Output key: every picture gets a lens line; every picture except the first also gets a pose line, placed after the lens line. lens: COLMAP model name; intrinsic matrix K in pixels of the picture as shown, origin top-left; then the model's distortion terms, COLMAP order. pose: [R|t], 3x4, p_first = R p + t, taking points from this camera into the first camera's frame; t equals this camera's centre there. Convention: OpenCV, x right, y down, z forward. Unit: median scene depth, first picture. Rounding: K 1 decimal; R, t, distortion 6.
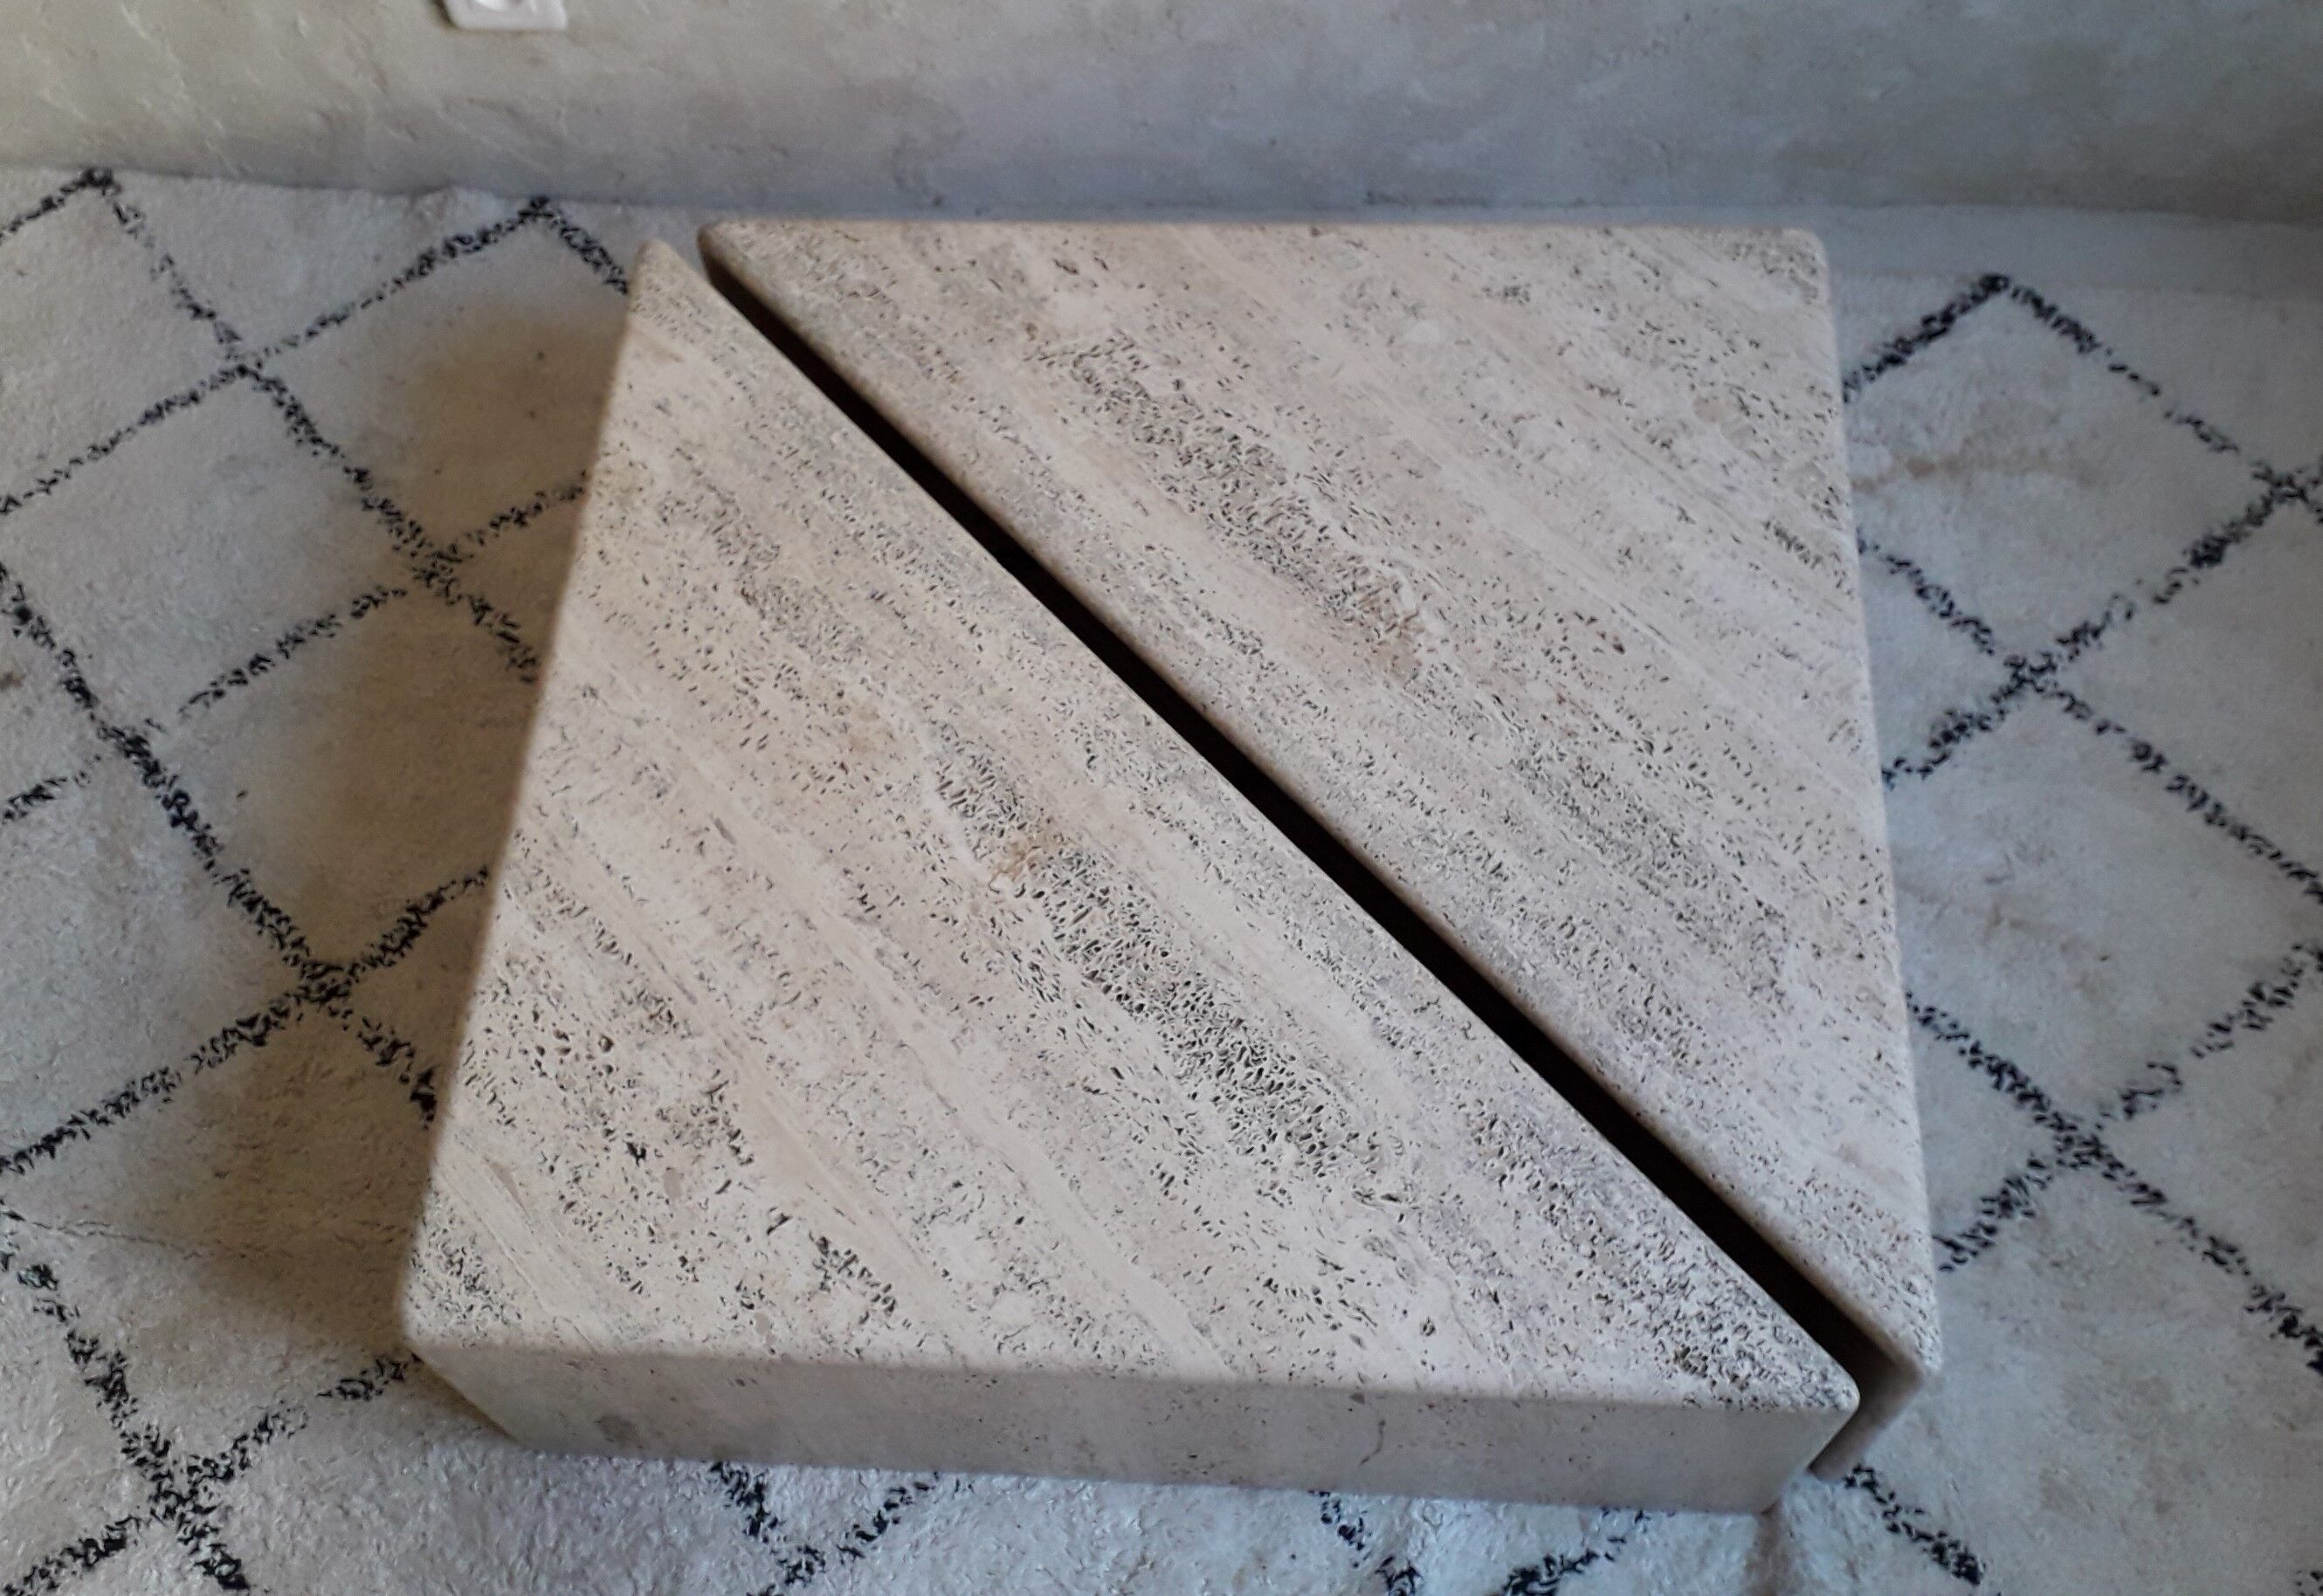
lens RADIAL K [[2230.8, 0, 1205.2], [0, 2230.8, 771.0], [0, 0, 1]] dist [0.199543, -0.495525]
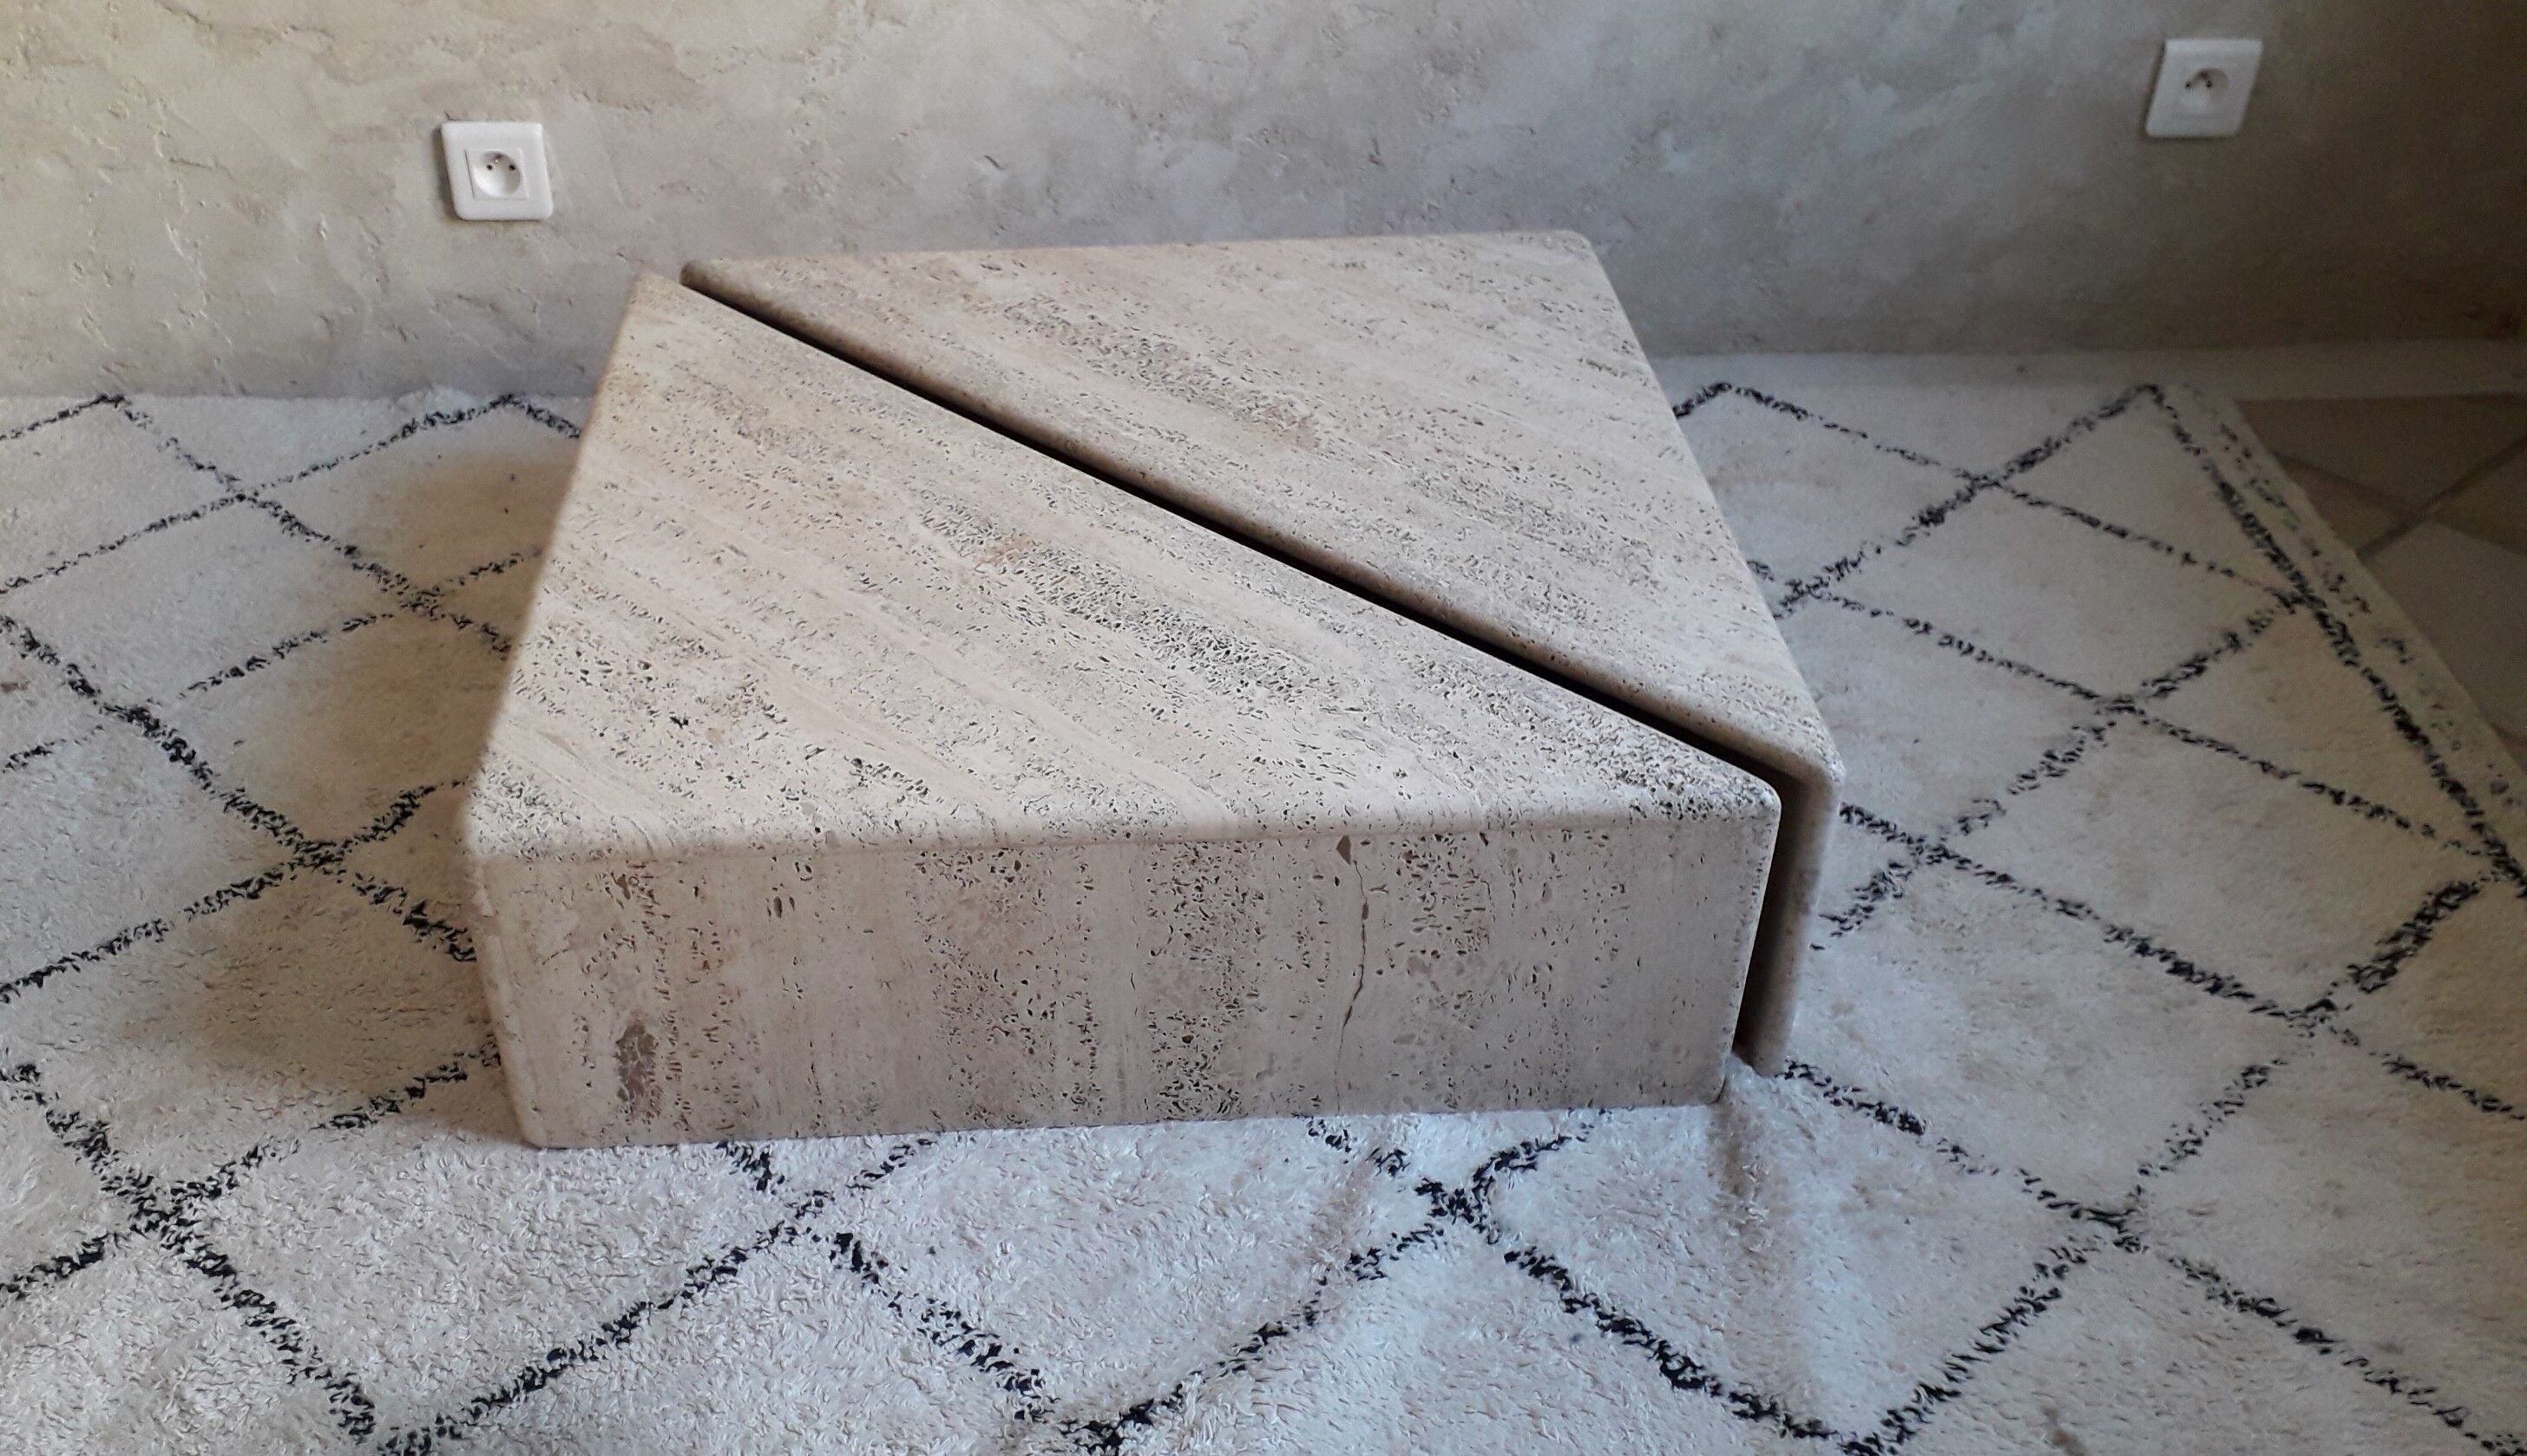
lens RADIAL K [[2195.1, 0, 1175.8], [0, 2195.1, 768.8], [0, 0, 1]] dist [0.243163, -0.622498]
pose [[0.993717, -0.039462, 0.104734, -0.109276], [0.078140, 0.914577, -0.396790, 0.566023], [-0.080130, 0.402481, 0.911915, -0.005041]]
